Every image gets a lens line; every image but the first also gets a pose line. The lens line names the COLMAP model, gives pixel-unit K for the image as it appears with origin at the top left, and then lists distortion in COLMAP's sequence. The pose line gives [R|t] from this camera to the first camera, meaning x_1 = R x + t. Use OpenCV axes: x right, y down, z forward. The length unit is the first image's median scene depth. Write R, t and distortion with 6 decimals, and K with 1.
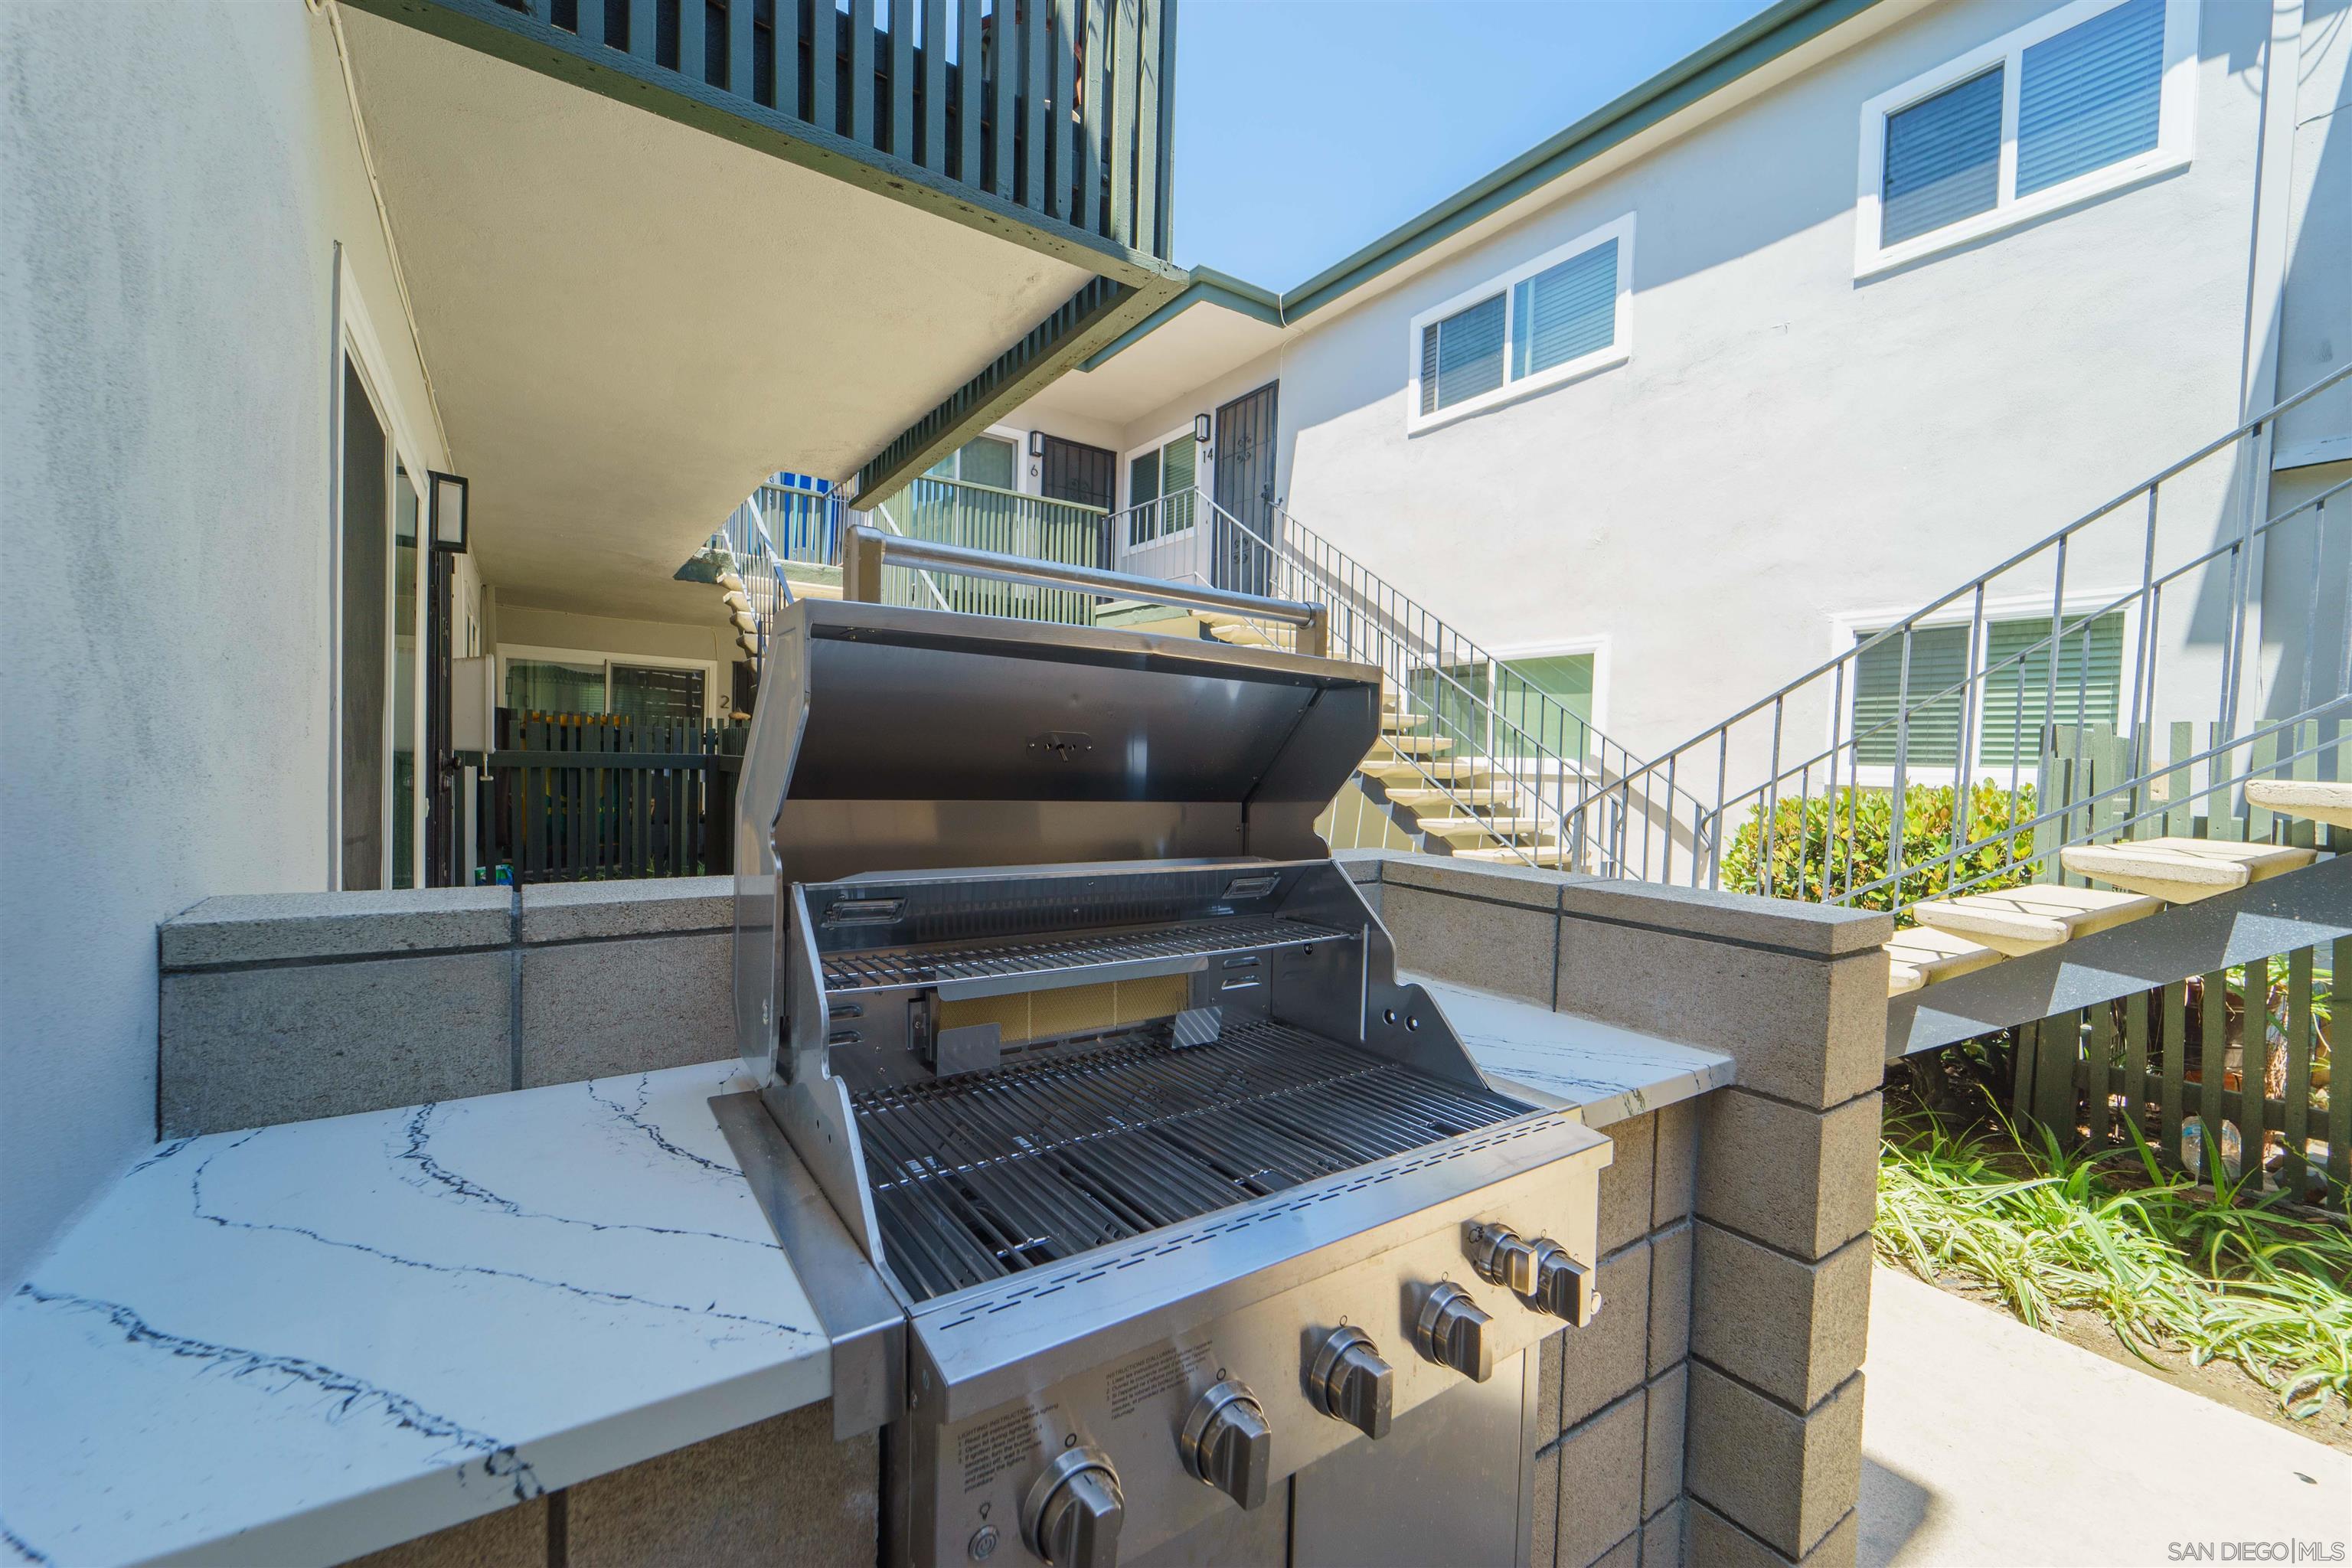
lens RADIAL K [[936.3, 0, 1185.2], [0, 936.3, 786.9], [0, 0, 1]] dist [0.004198, -0.002278]
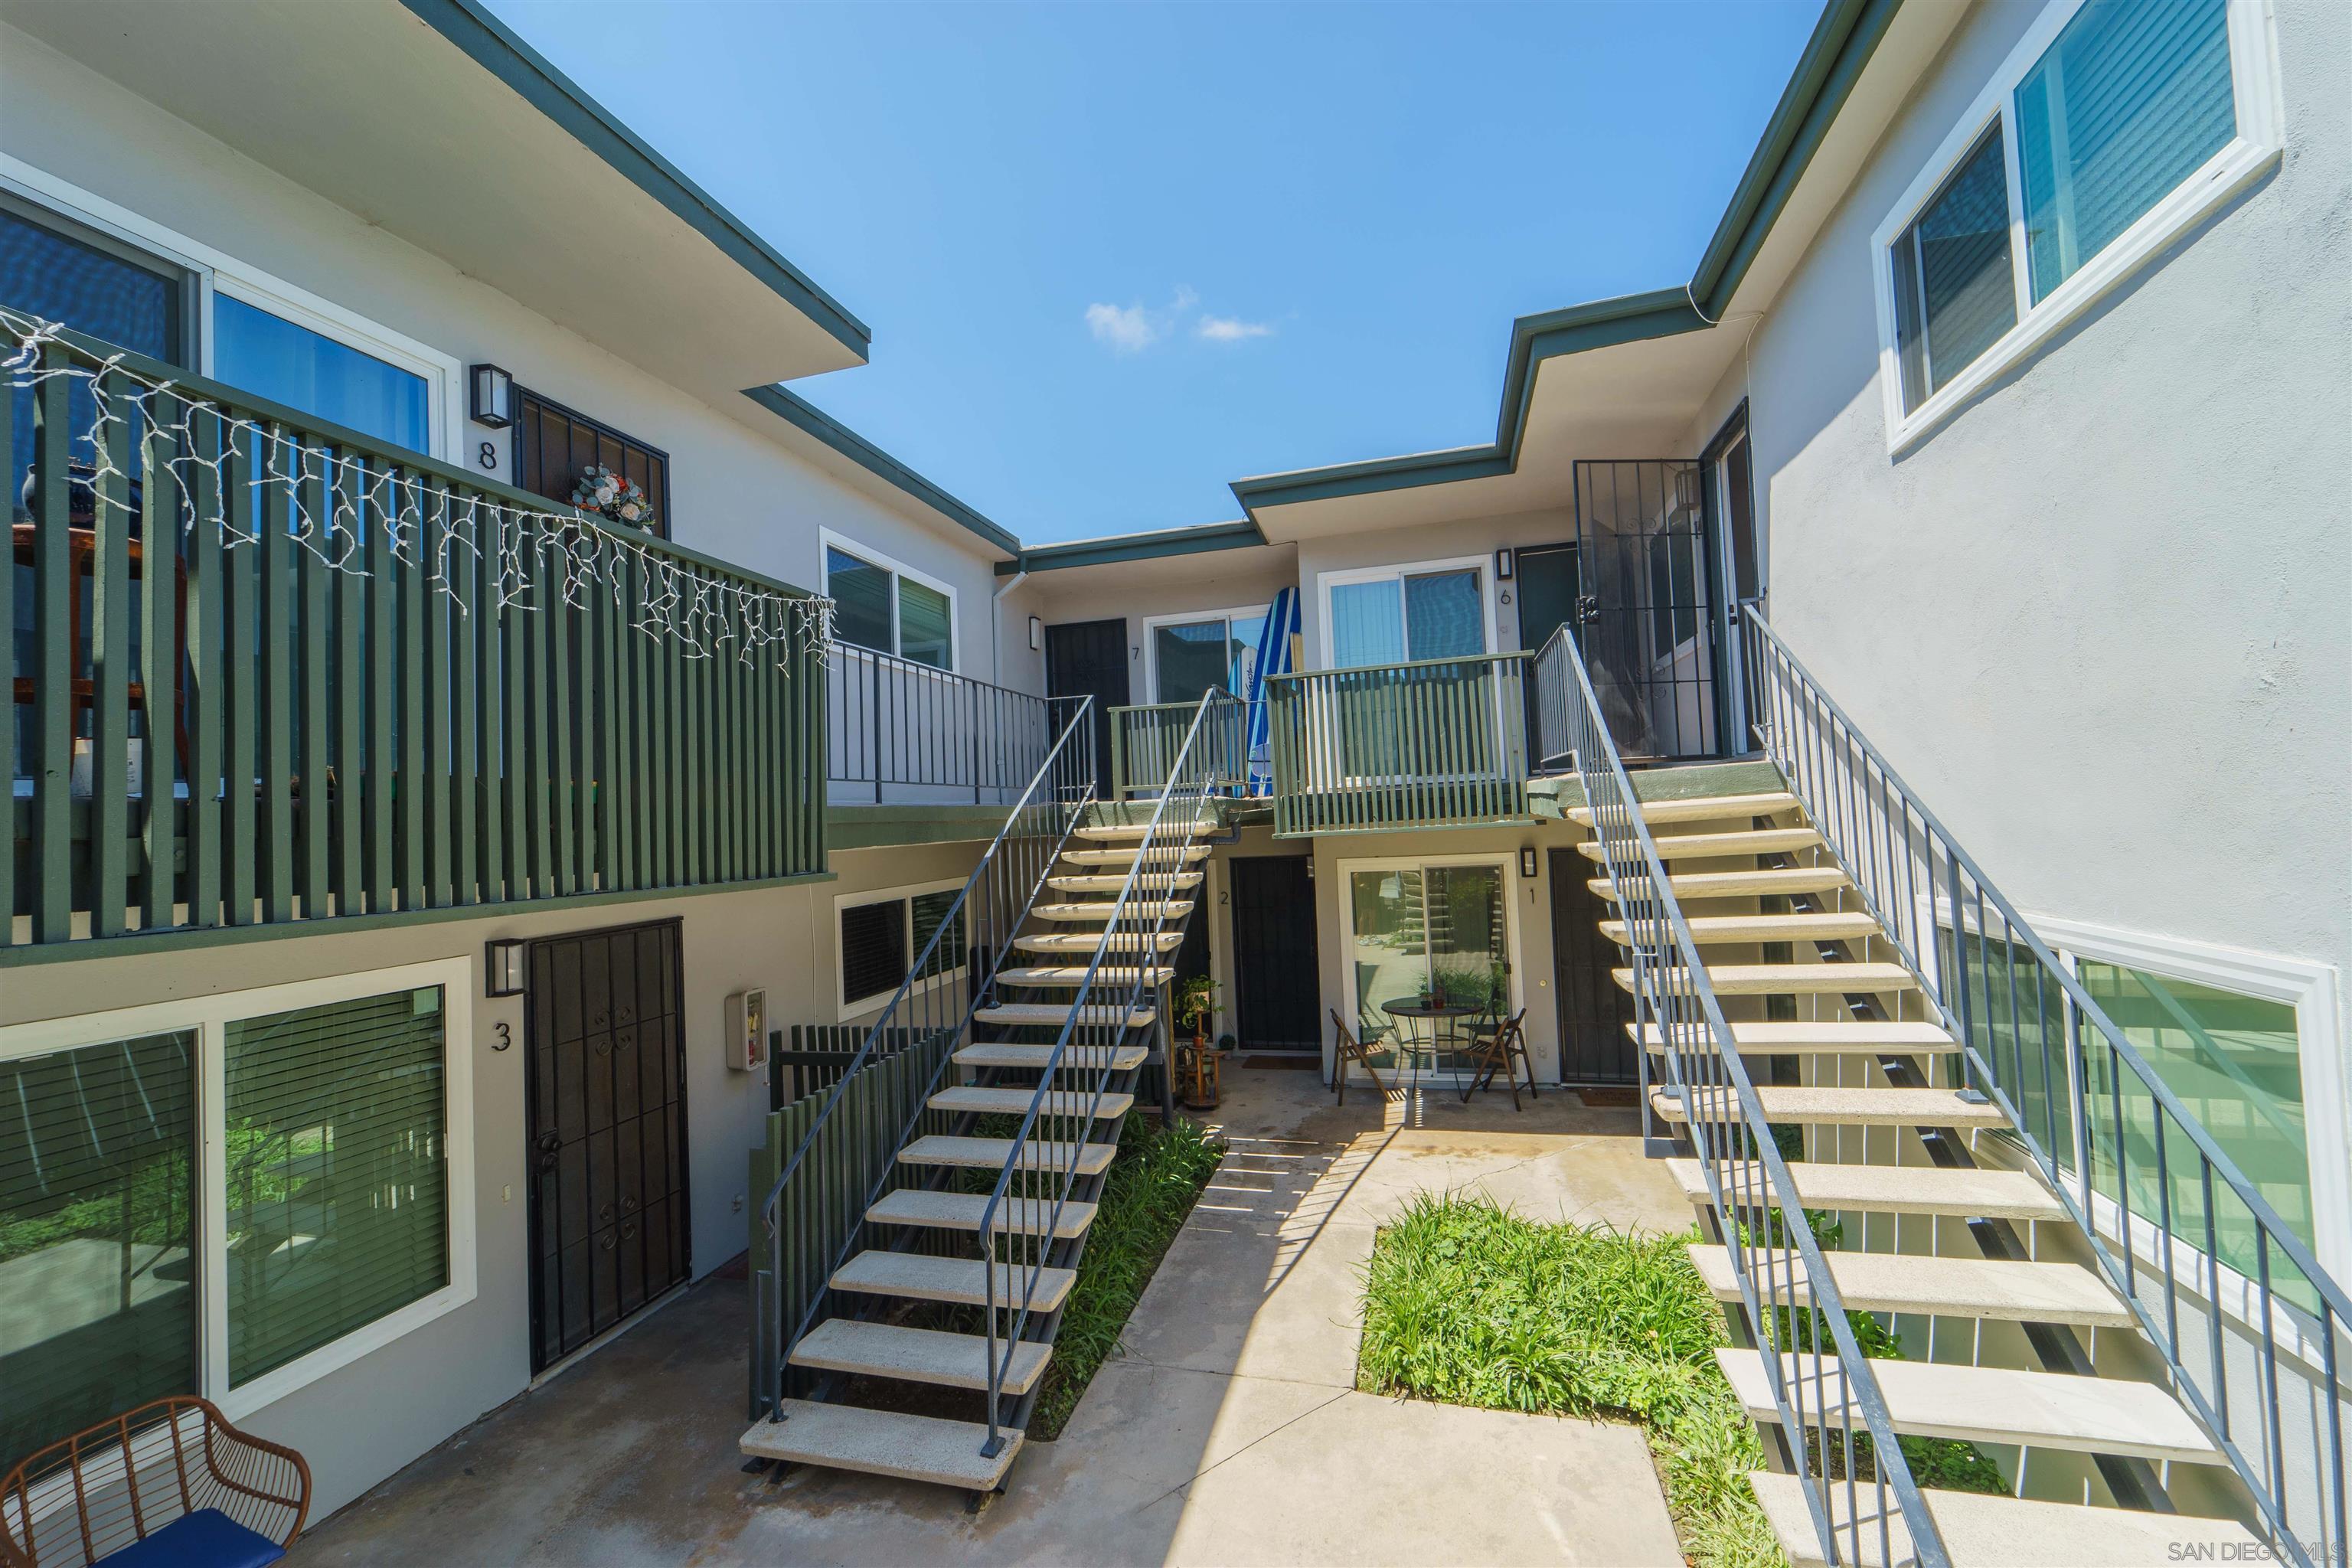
lens RADIAL K [[936.3, 0, 1181.2], [0, 936.3, 787.5], [0, 0, 1]] dist [0.004198, -0.002278]
pose [[0.636830, -0.085535, -0.766245, 0.408396], [0.043339, 0.996227, -0.075188, -0.197179], [0.769786, 0.014674, 0.638134, 0.429676]]
